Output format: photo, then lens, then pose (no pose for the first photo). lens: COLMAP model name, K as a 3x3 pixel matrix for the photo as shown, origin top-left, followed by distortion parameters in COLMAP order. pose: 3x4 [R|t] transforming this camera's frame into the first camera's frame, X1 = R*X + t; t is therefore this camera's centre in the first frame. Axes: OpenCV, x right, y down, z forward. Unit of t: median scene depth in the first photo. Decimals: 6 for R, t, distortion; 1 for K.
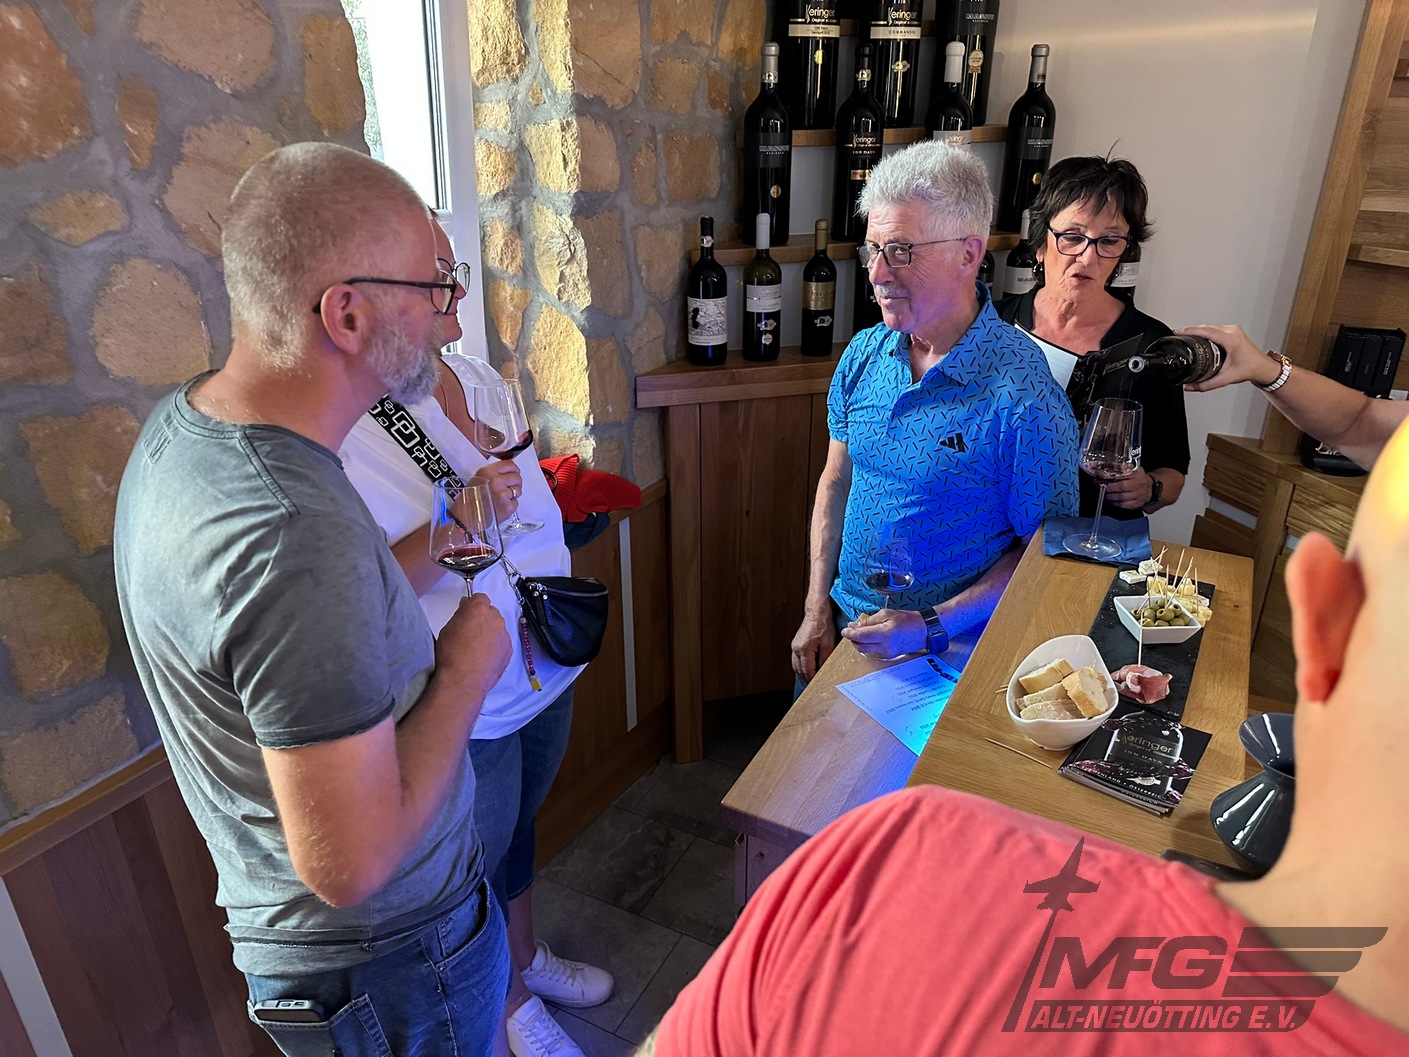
lens RADIAL K [[1005.5, 0, 704.5], [0, 1005.5, 528.5], [0, 0, 1]] dist [0.018537, -0.000638]
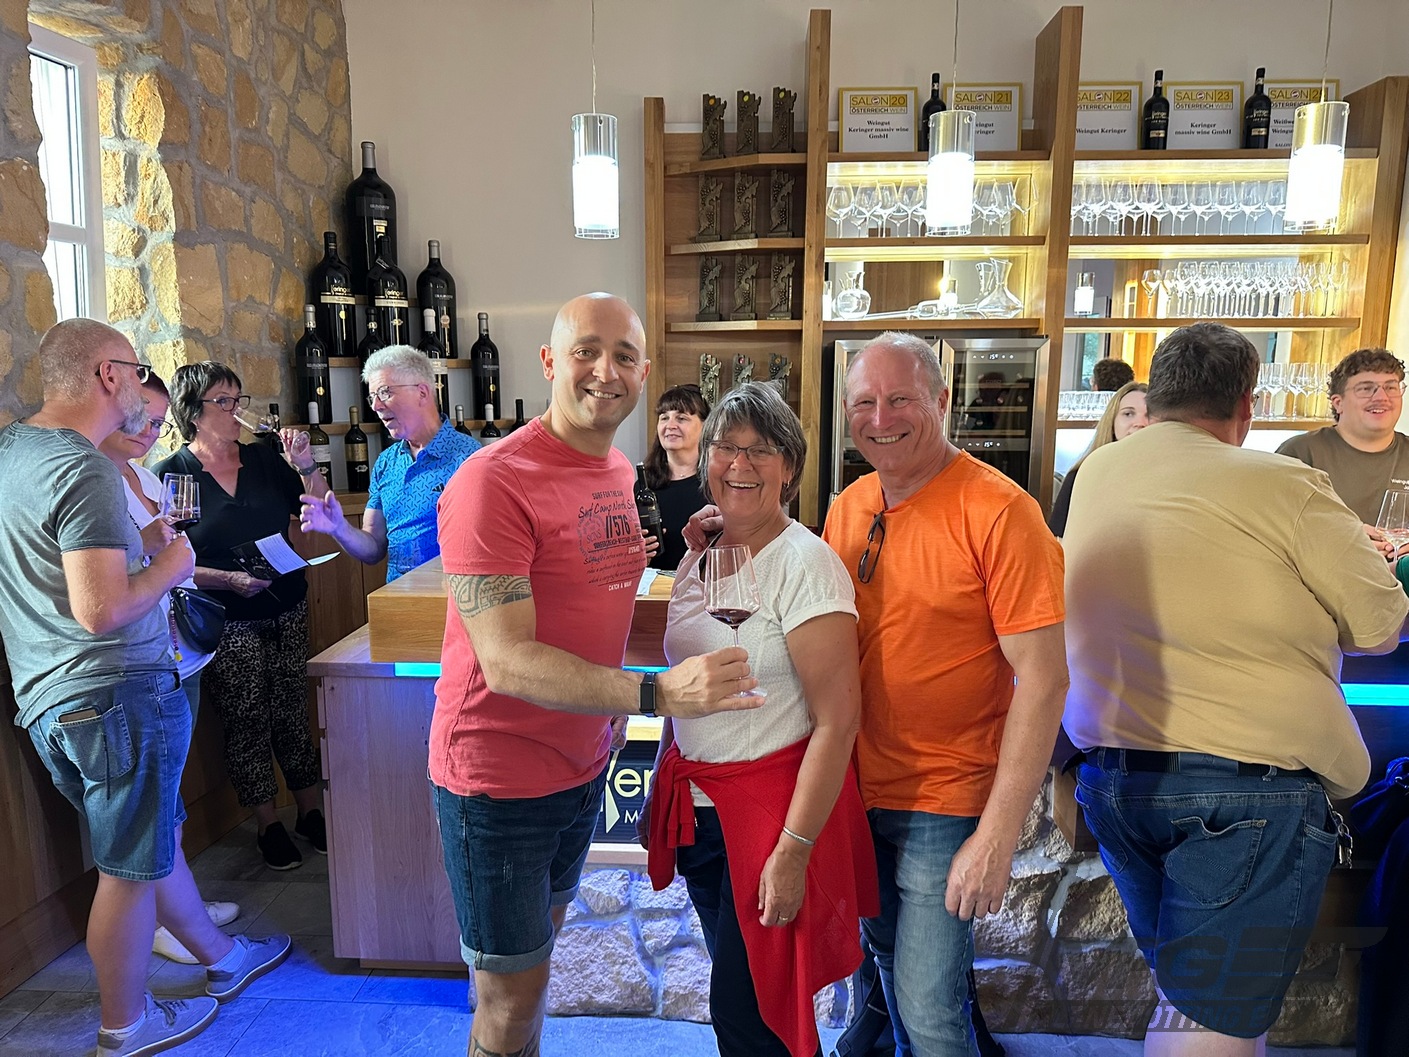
lens RADIAL K [[1000.6, 0, 704.5], [0, 1000.6, 528.5], [0, 0, 1]] dist [-0.010784, -0.002554]
pose [[0.912824, -0.061742, 0.403659, -0.024168], [0.166565, 0.958829, -0.230007, 0.336621], [-0.372839, 0.277191, 0.885526, -0.553220]]
